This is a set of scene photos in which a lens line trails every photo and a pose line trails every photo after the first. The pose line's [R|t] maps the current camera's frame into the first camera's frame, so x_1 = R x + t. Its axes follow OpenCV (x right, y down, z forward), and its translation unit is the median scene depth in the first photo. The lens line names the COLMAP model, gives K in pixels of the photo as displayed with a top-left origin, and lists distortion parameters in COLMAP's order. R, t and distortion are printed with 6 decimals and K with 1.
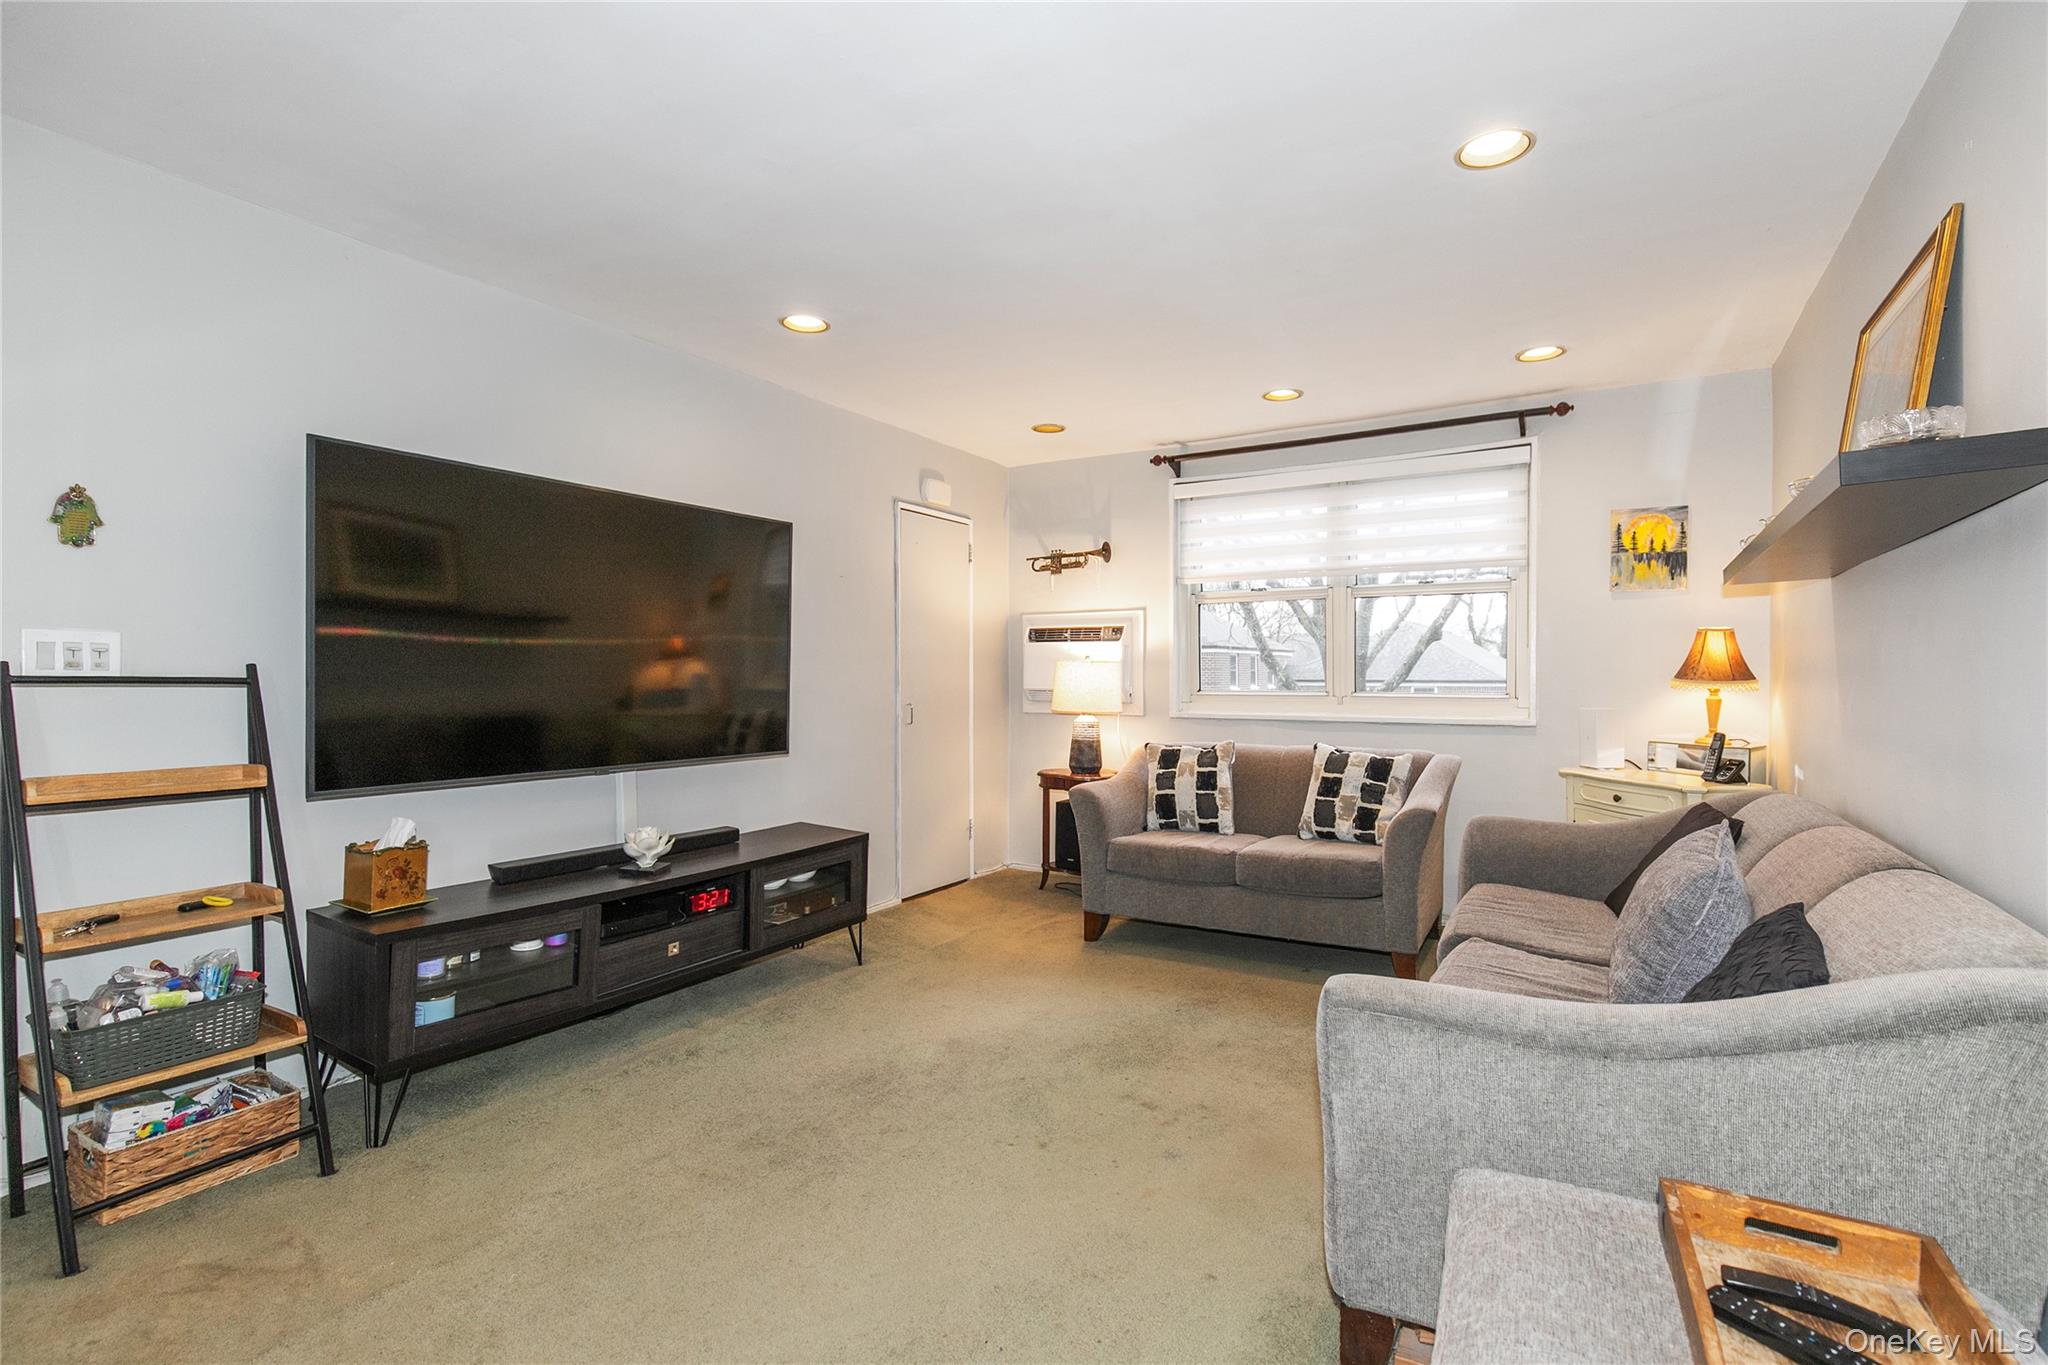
lens RADIAL K [[930.2, 0, 1035.7], [0, 930.2, 682.7], [0, 0, 1]] dist [-0.000445, -0.000621]
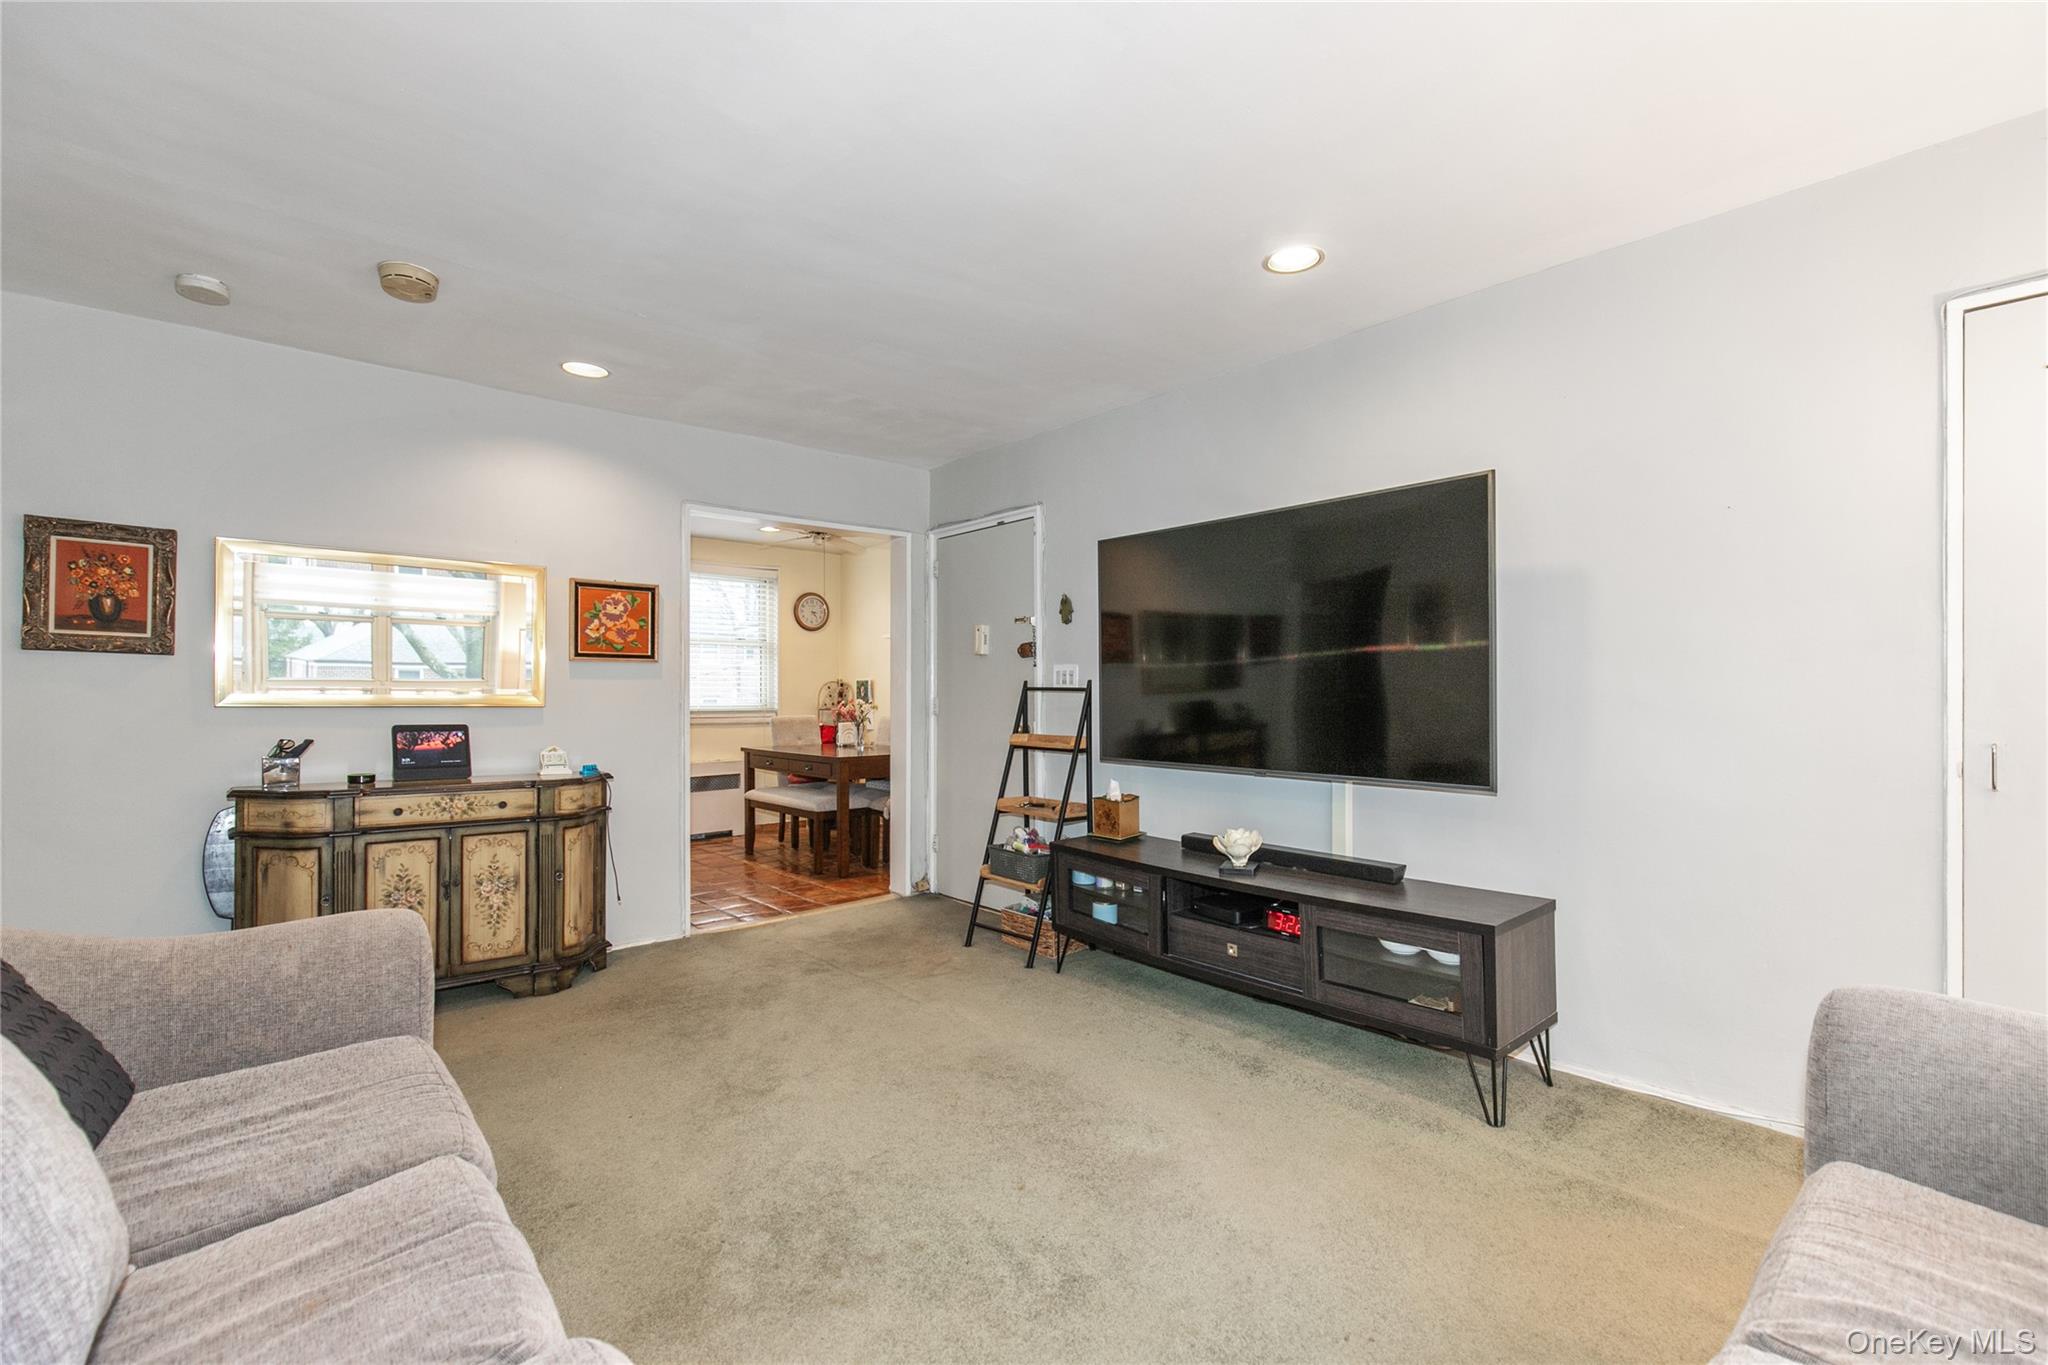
lens RADIAL K [[930.2, 0, 1039.4], [0, 930.2, 703.5], [0, 0, 1]] dist [-0.000445, -0.000621]
pose [[-0.295427, 0.010135, -0.955311, 0.491759], [-0.006516, 0.999899, 0.012624, 0.001028], [0.955343, 0.009954, -0.295331, 0.820112]]
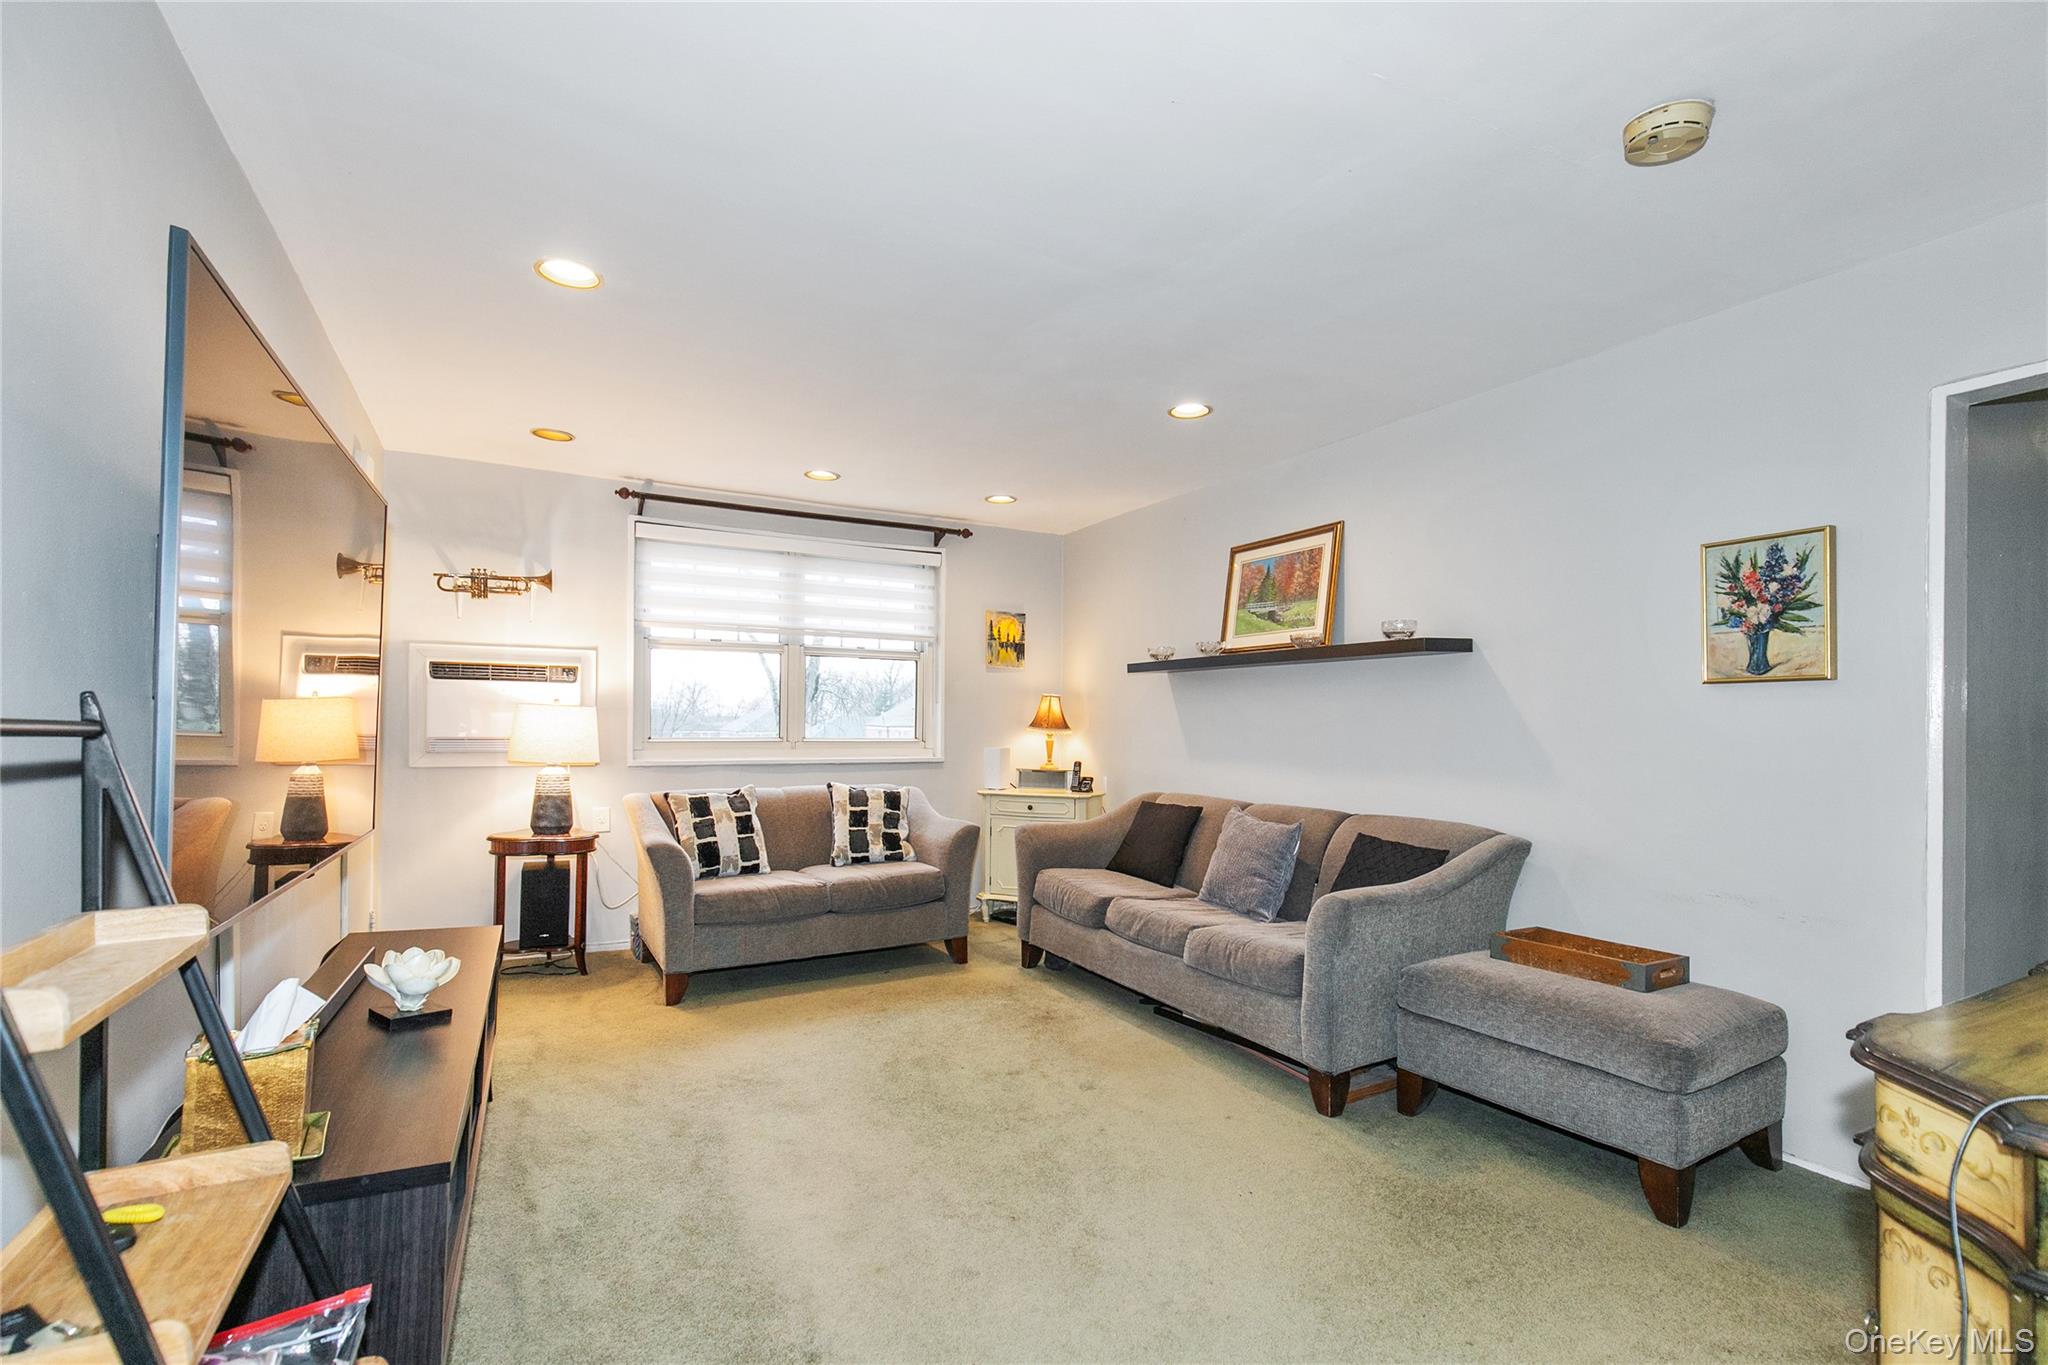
lens RADIAL K [[930.2, 0, 1005.7], [0, 930.2, 718.3], [0, 0, 1]] dist [-0.000445, -0.000621]
pose [[0.519154, 0.010122, 0.854621, -0.576304], [-0.002935, 0.999945, -0.010060, -0.003633], [-0.854676, 0.002714, 0.519155, 0.222216]]
